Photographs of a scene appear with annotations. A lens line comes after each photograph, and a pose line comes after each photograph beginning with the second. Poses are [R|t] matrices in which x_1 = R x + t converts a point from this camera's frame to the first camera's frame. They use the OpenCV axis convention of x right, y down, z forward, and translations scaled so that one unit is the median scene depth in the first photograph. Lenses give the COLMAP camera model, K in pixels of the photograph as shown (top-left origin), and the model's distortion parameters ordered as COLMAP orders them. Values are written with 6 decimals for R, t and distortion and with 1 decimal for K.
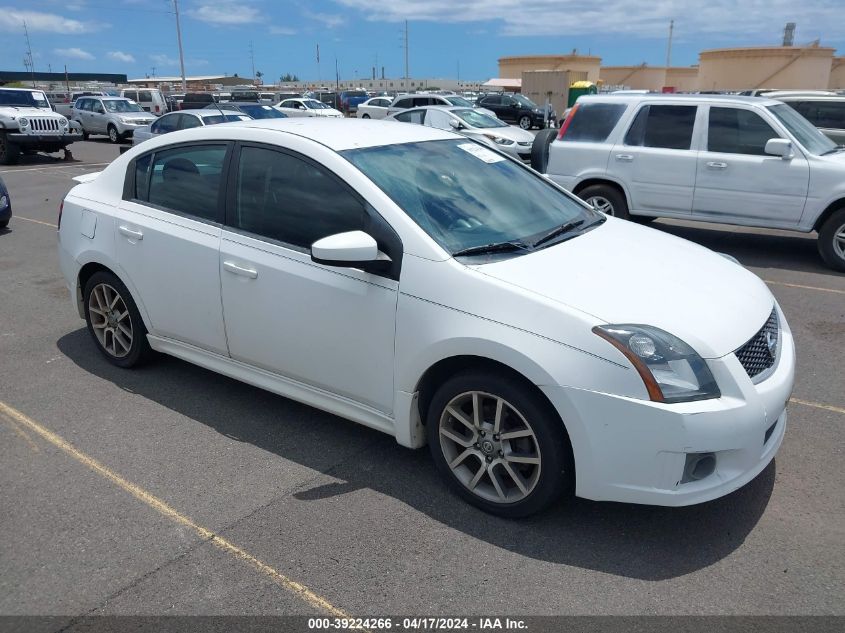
lens RADIAL K [[662.0, 0, 430.6], [0, 662.0, 312.1], [0, 0, 1]] dist [0.078284, -0.106648]
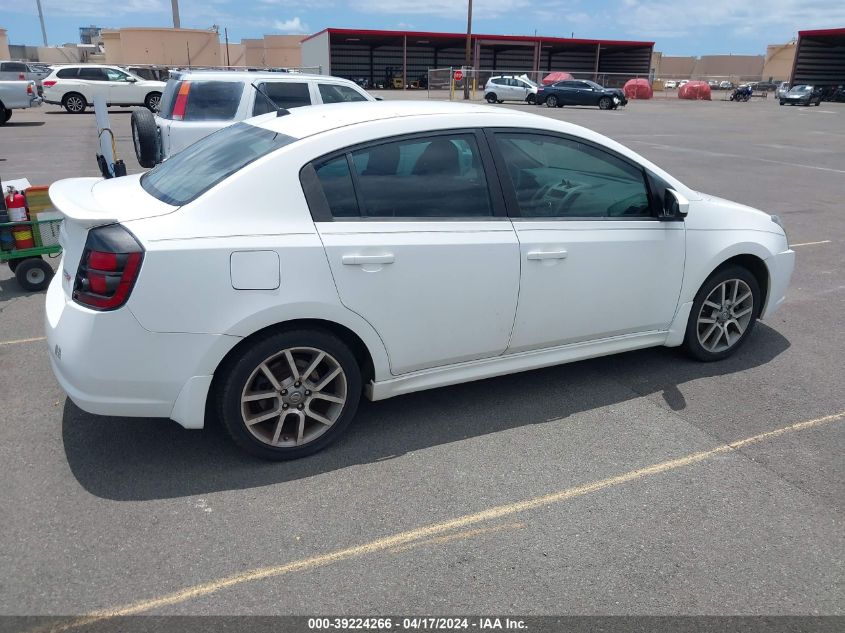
lens RADIAL K [[662.0, 0, 430.6], [0, 662.0, 312.1], [0, 0, 1]] dist [0.078284, -0.106648]
pose [[0.455798, -0.284039, 0.843546, -1.433044], [0.249886, 0.950436, 0.185008, -0.244436], [-0.854286, 0.126464, 0.504184, 0.760096]]
